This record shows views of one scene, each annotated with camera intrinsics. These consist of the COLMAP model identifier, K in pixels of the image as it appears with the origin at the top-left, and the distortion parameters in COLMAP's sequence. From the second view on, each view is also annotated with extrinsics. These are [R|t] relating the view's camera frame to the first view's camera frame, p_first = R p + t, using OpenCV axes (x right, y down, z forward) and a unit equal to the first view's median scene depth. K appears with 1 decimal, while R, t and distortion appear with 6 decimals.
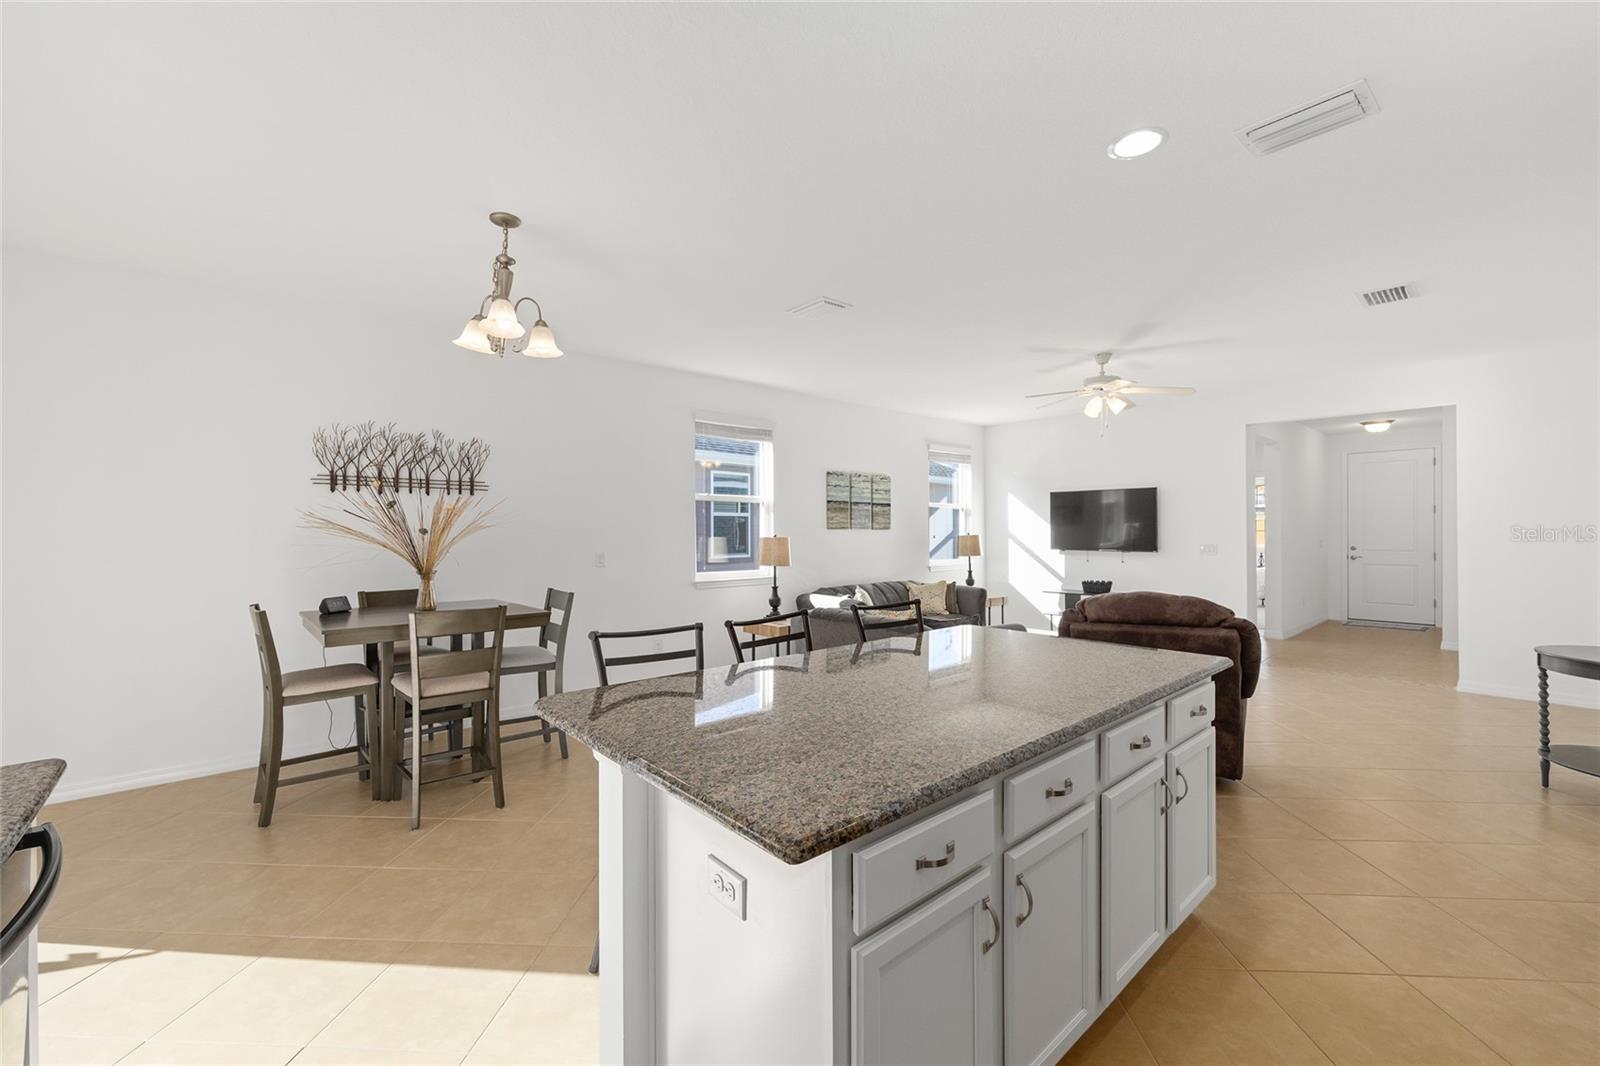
lens RADIAL K [[647.3, 0, 802.1], [0, 647.3, 528.9], [0, 0, 1]] dist [-0.002907, 0.001571]
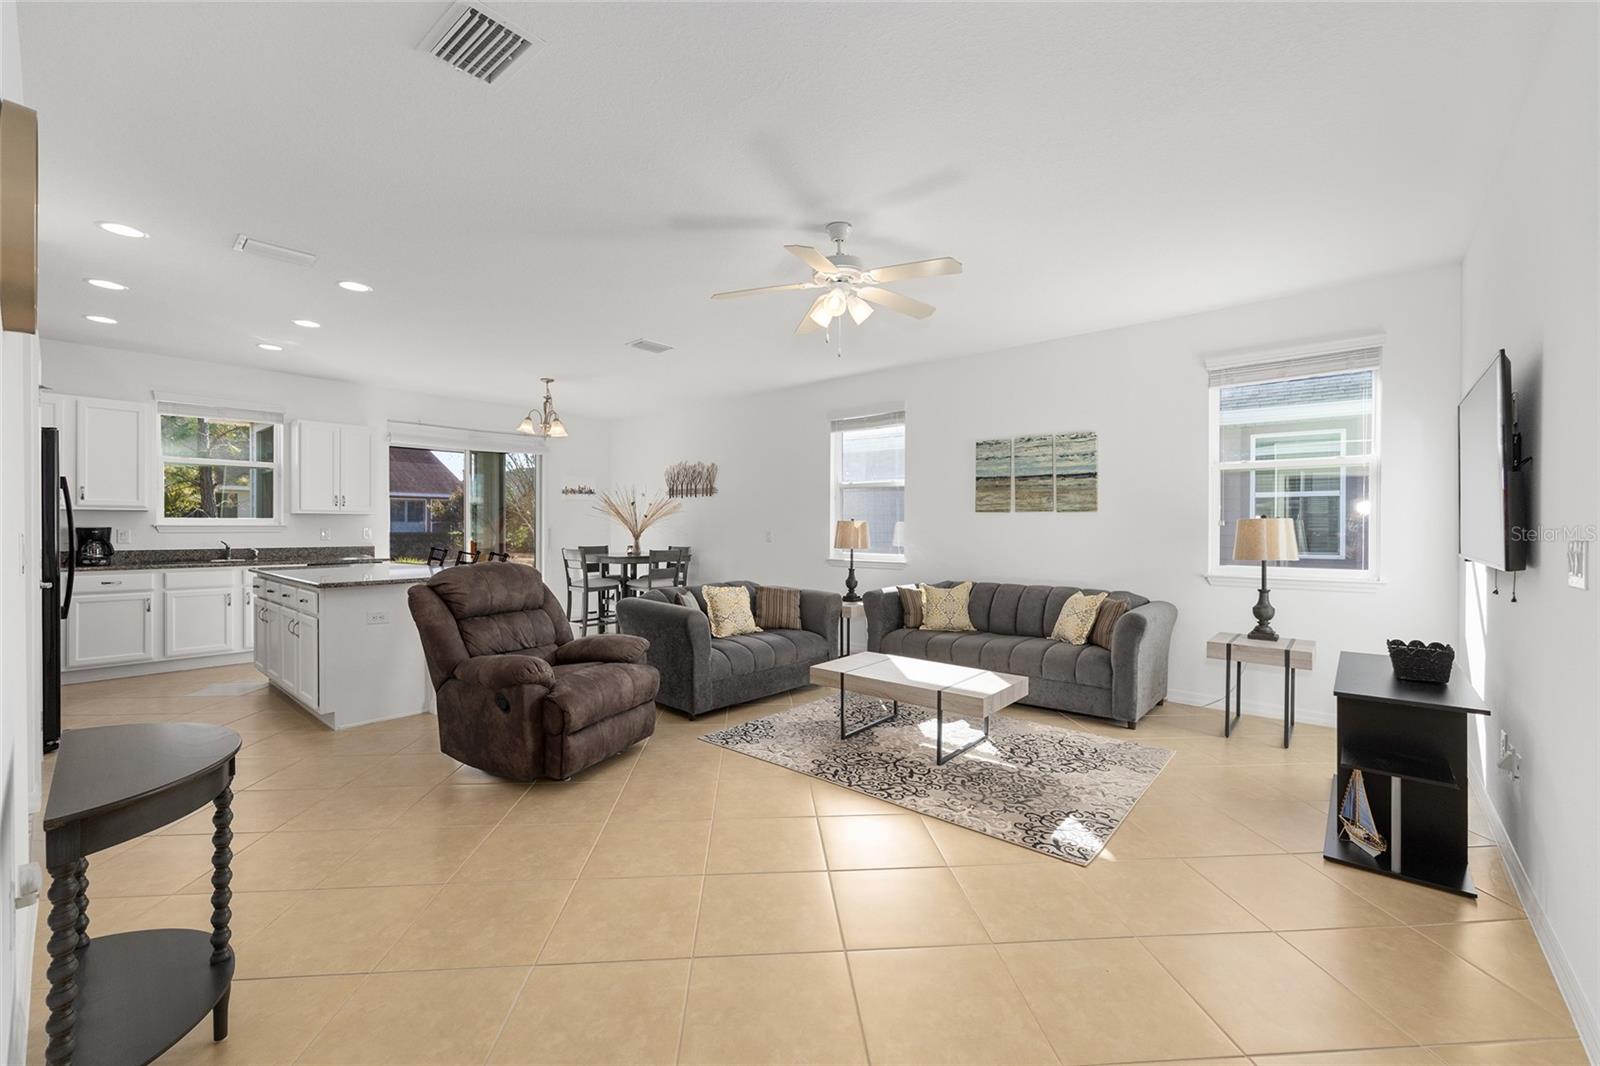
lens RADIAL K [[647.3, 0, 809.0], [0, 647.3, 535.8], [0, 0, 1]] dist [-0.002907, 0.001571]
pose [[0.141236, 0.018116, -0.989810, 0.788977], [0.000293, 0.999832, 0.018341, 0.014458], [0.989976, -0.002880, 0.141207, 0.639241]]
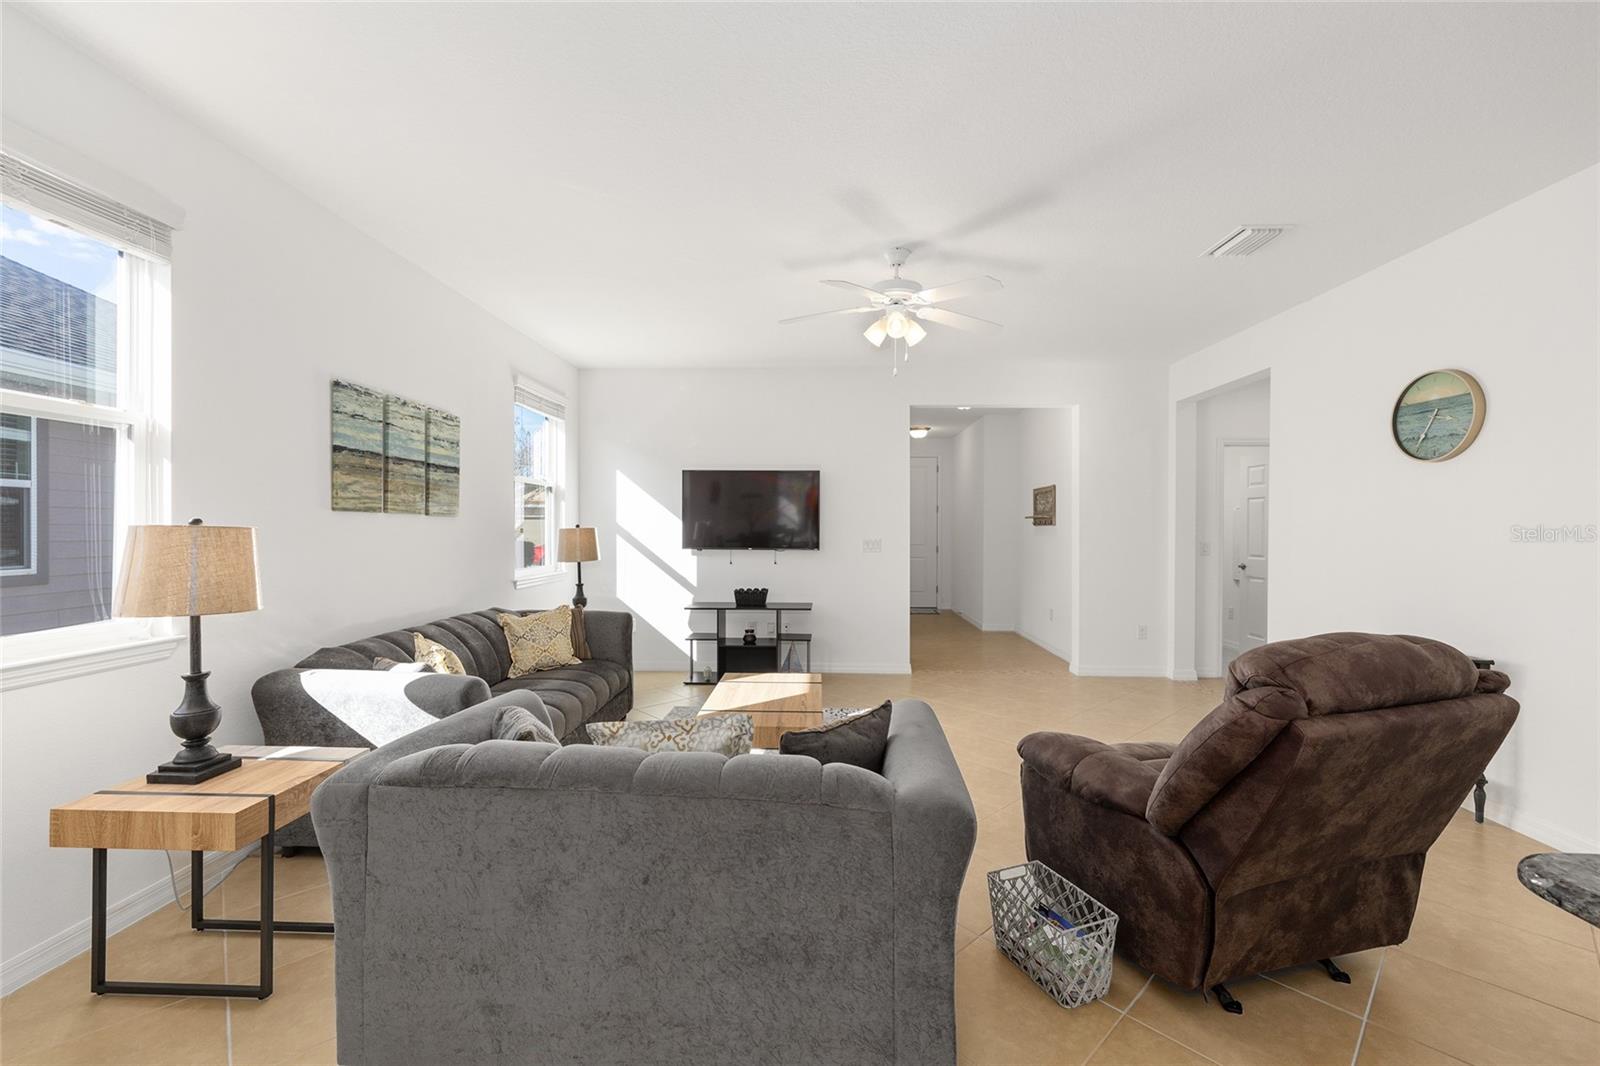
lens RADIAL K [[647.3, 0, 802.1], [0, 647.3, 530.4], [0, 0, 1]] dist [-0.002907, 0.001571]
pose [[0.694610, 0.004367, 0.719374, -0.052669], [-0.009005, 0.999956, 0.002625, 0.008991], [-0.719330, -0.008302, 0.694618, 0.443703]]
